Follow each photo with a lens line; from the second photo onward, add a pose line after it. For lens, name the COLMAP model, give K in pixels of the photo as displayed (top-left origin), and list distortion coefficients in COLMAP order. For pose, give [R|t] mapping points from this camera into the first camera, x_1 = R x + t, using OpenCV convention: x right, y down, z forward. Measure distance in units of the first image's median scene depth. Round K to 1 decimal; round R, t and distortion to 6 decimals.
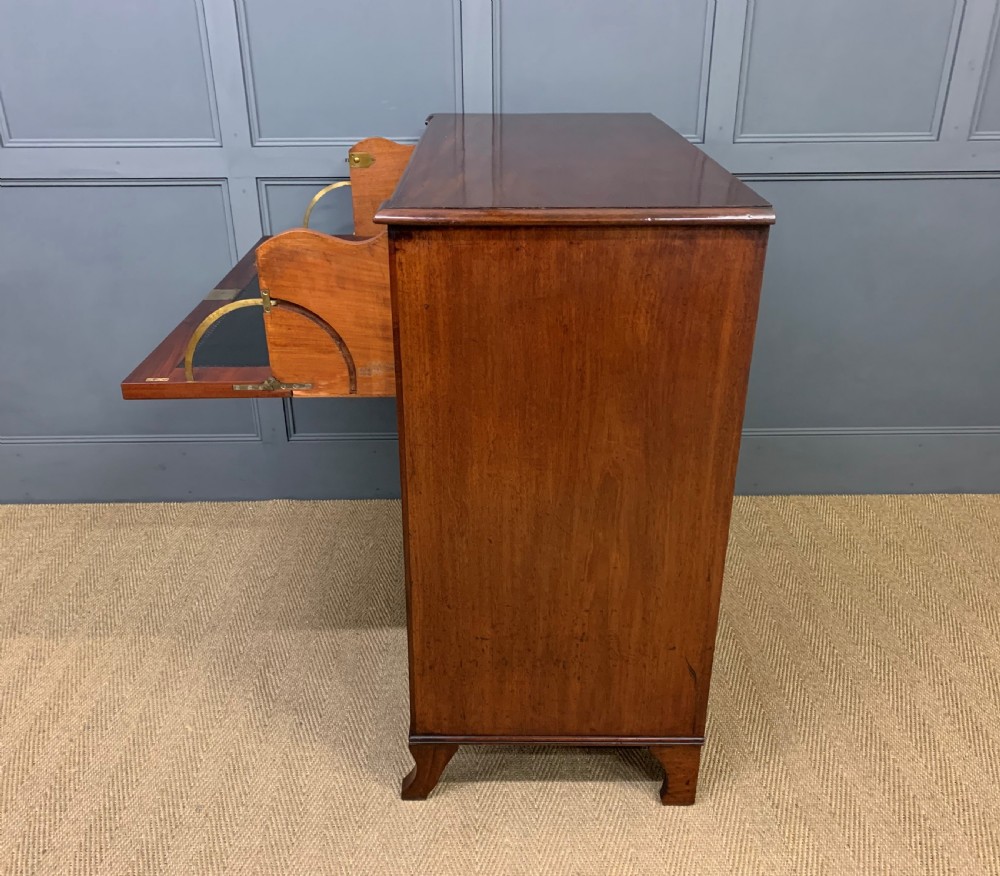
lens RADIAL K [[916.9, 0, 502.3], [0, 916.9, 457.6], [0, 0, 1]] dist [0.001017, 0.015340]
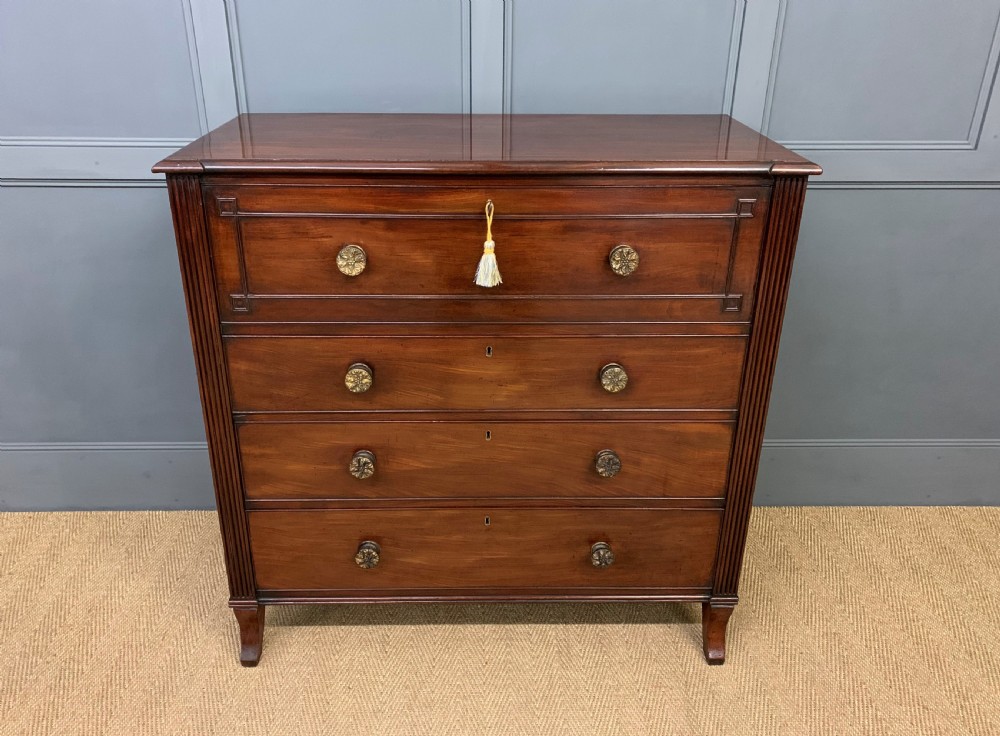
lens RADIAL K [[810.3, 0, 493.9], [0, 810.3, 367.8], [0, 0, 1]] dist [0.017480, -0.006590]
pose [[0.999893, 0.008645, 0.011832, -0.033540], [-0.008412, 0.999773, -0.019600, -0.128583], [-0.011999, 0.019498, 0.999738, 0.224040]]
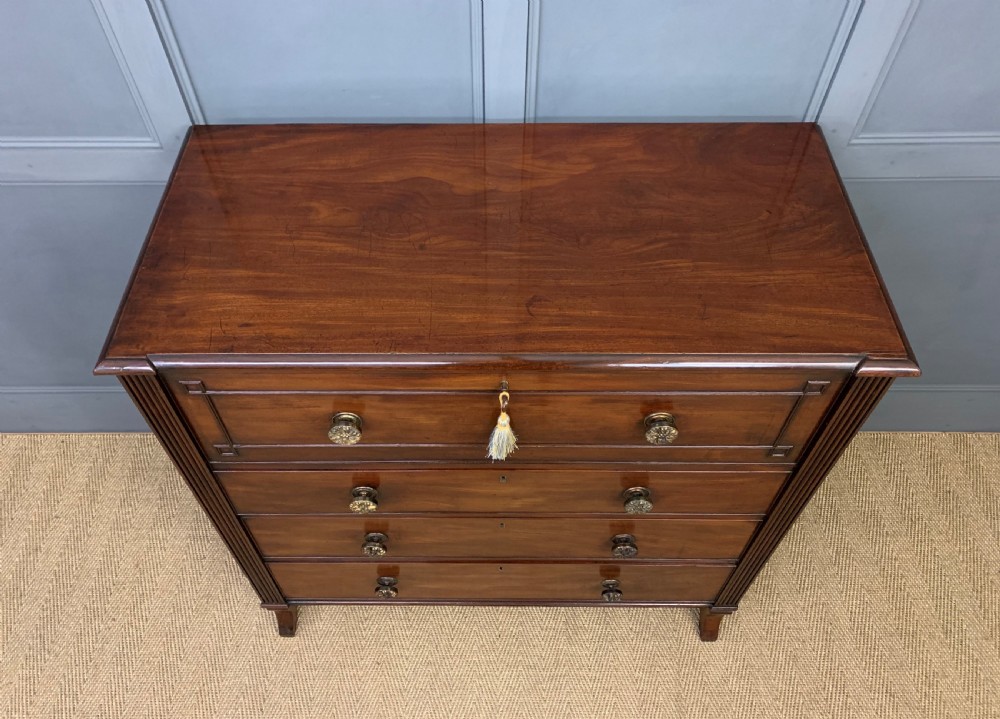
lens RADIAL K [[765.7, 0, 490.2], [0, 765.7, 357.2], [0, 0, 1]] dist [0.010166, 0.002860]
pose [[0.999810, 0.015089, -0.012304, -0.033794], [-0.008161, 0.898560, 0.438774, -0.580005], [0.017677, -0.438591, 0.898513, 0.455967]]
